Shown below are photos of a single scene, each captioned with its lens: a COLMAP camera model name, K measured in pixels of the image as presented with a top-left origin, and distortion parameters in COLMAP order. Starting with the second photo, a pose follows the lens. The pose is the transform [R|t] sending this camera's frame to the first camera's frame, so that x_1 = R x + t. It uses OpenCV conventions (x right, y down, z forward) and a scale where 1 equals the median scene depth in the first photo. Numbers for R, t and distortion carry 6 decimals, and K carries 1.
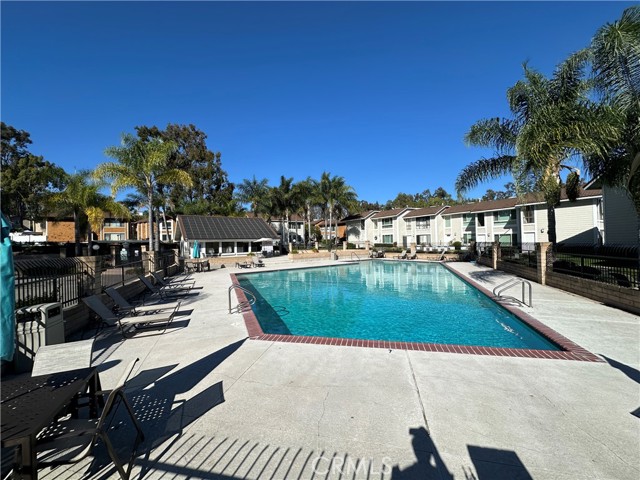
lens RADIAL K [[254.3, 0, 320.0], [0, 254.3, 240.0], [0, 0, 1]] dist [-0.001987, 0.000141]
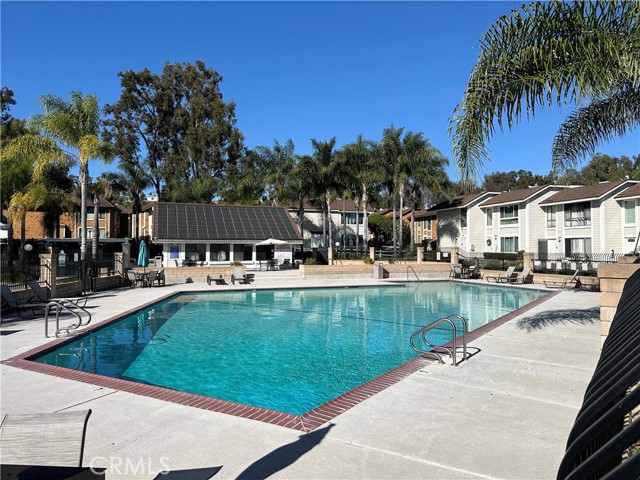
lens RADIAL K [[443.6, 0, 320.0], [0, 443.6, 240.0], [0, 0, 1]] dist [0.040384, -0.002989]
pose [[0.962903, 0.018337, -0.269224, 0.141457], [-0.020047, 0.999793, -0.003602, -0.002469], [0.269102, 0.008866, 0.963071, -0.013855]]
